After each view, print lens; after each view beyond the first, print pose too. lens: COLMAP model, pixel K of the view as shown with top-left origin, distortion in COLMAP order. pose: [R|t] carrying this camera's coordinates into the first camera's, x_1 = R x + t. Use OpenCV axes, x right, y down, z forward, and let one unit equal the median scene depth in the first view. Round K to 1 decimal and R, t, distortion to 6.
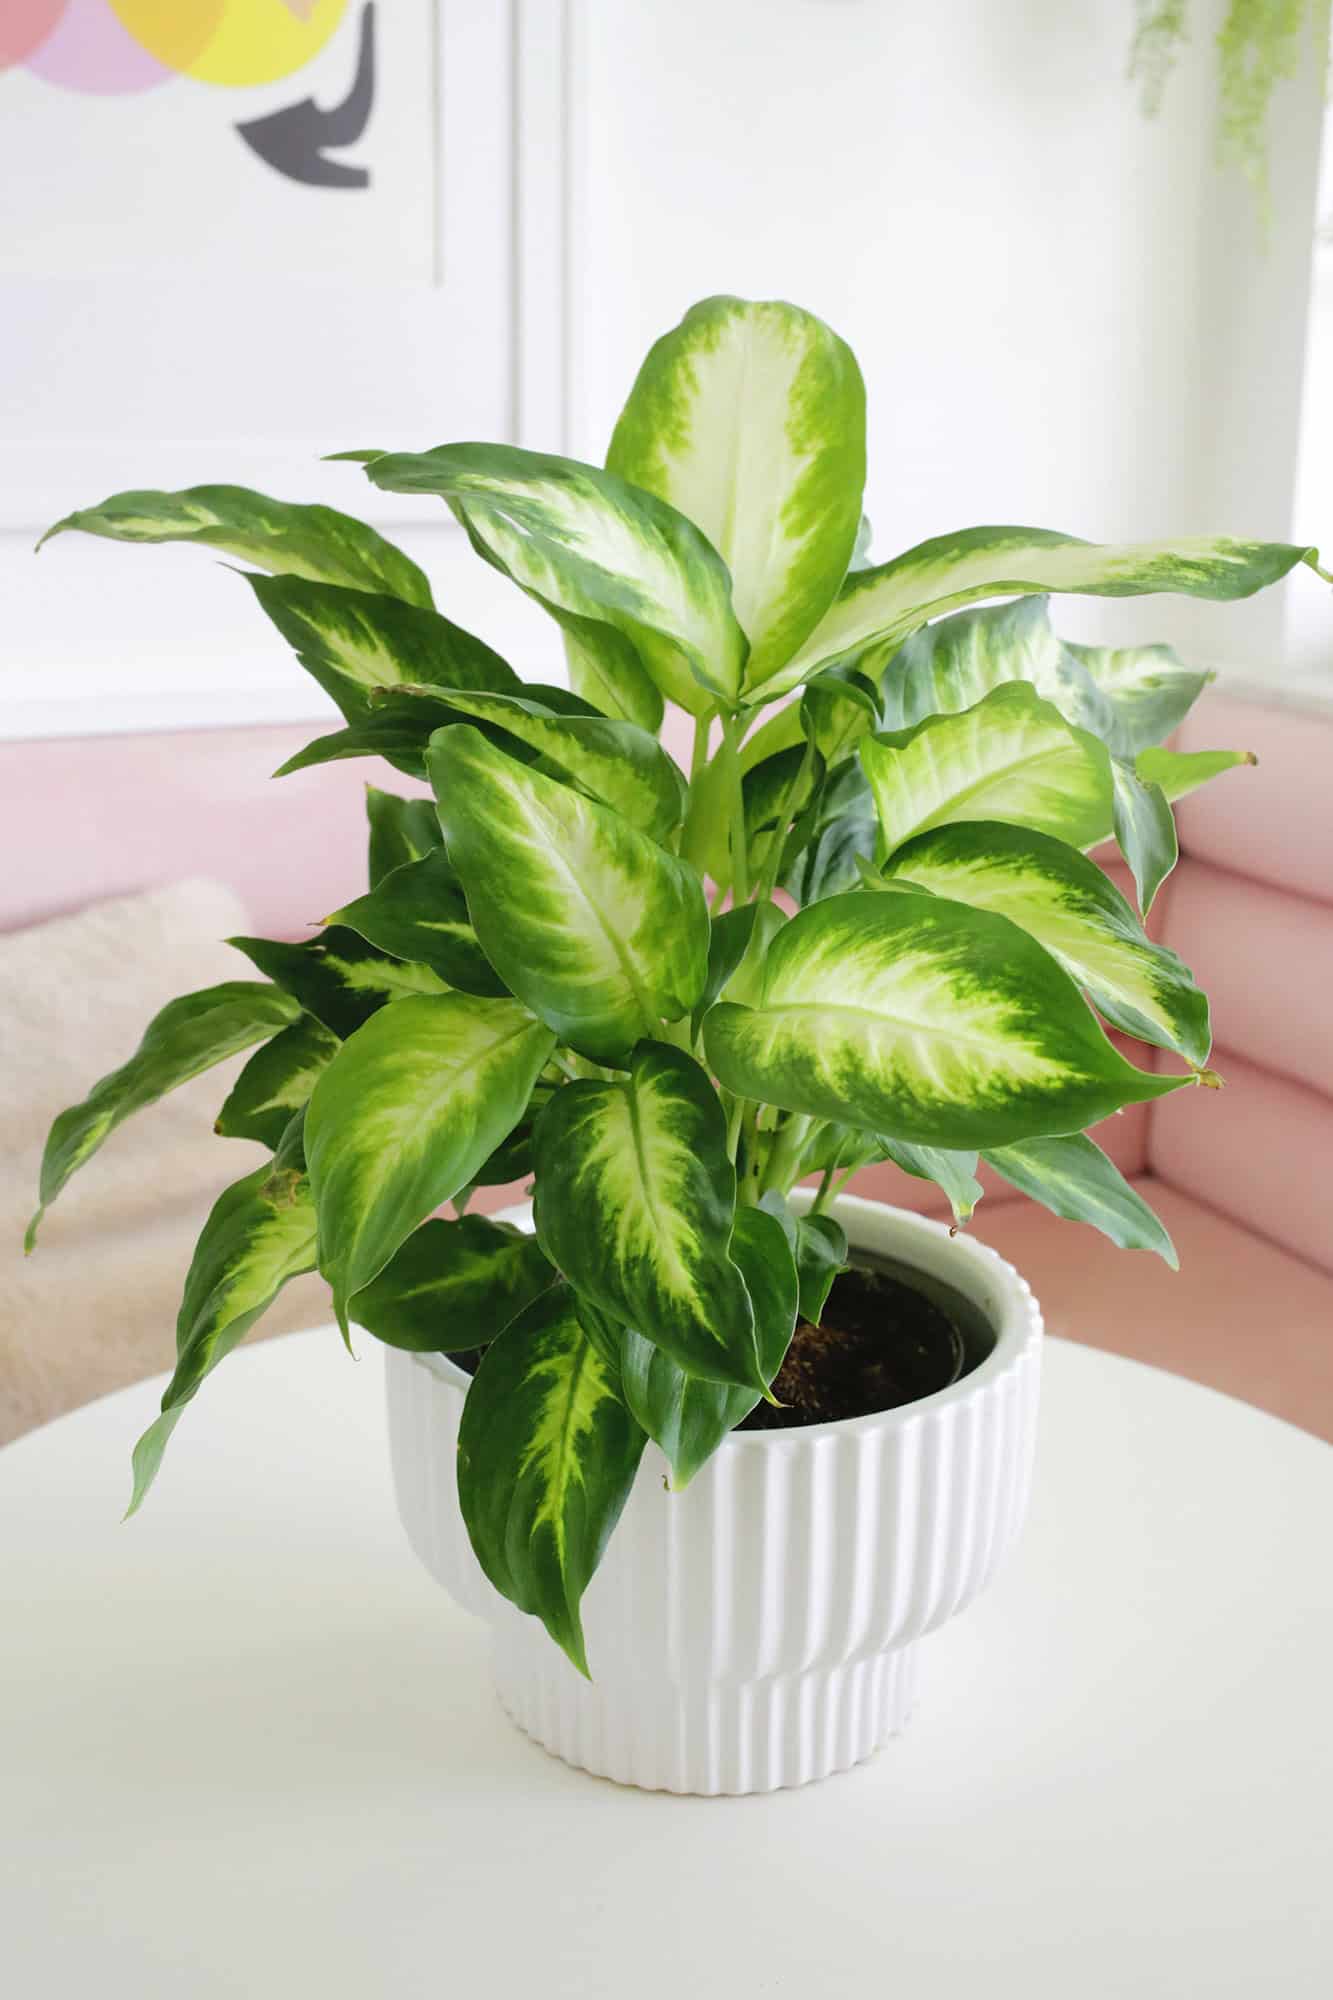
lens RADIAL K [[1952.3, 0, 671.4], [0, 1952.3, 993.8], [0, 0, 1]] dist [-0.073986, 0.000000]
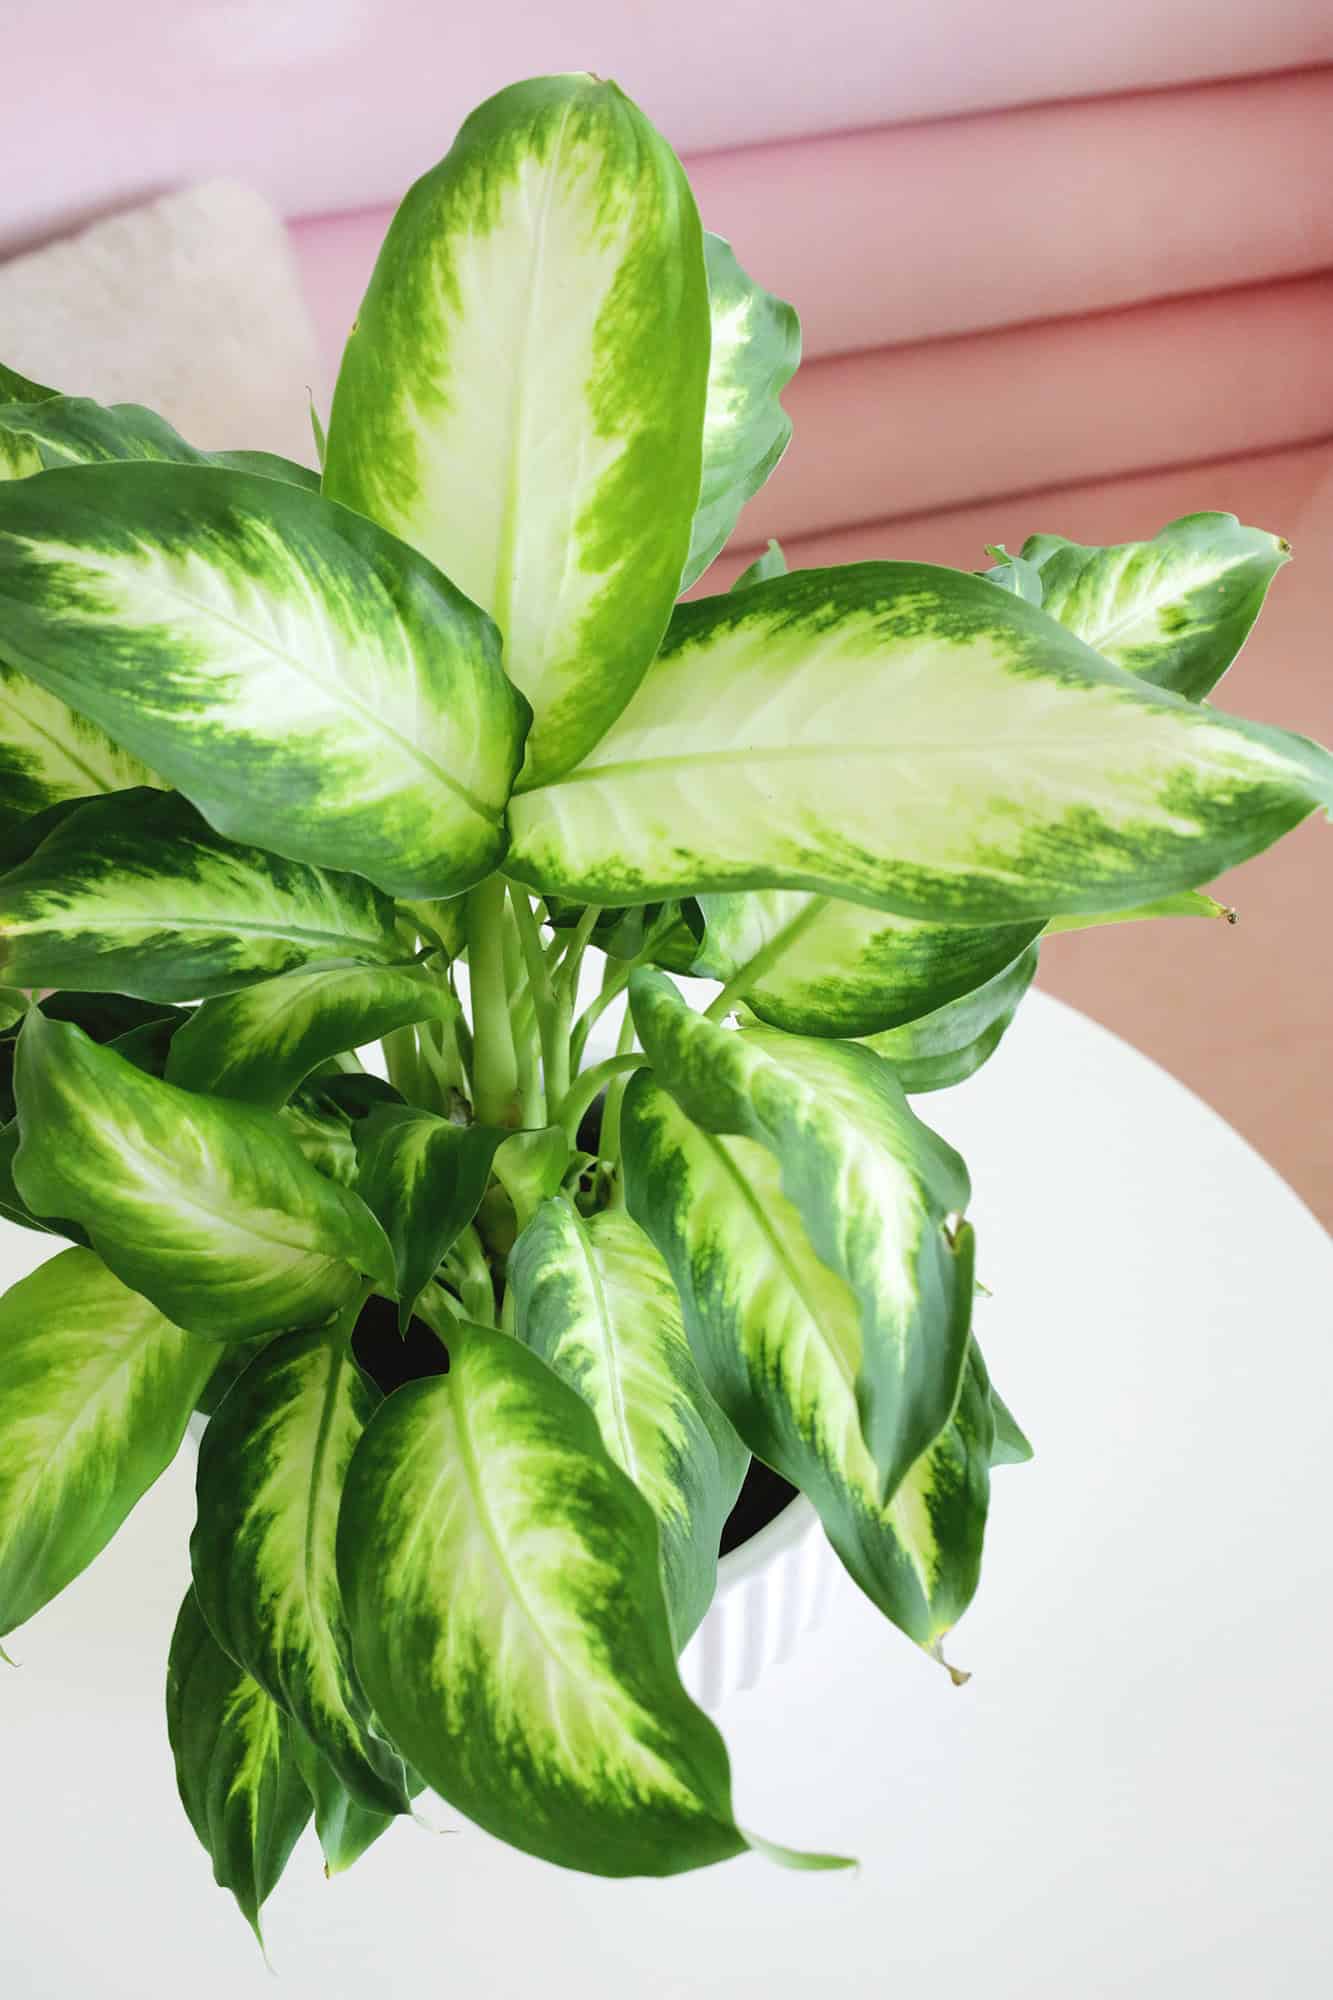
lens RADIAL K [[1952.3, 0, 651.8], [0, 1952.3, 1001.2], [0, 0, 1]] dist [-0.073986, 0.000000]
pose [[0.990253, 0.082965, -0.111876, 0.193609], [-0.015320, 0.863241, 0.504560, -0.504006], [0.138437, -0.497928, 0.856098, 0.393741]]
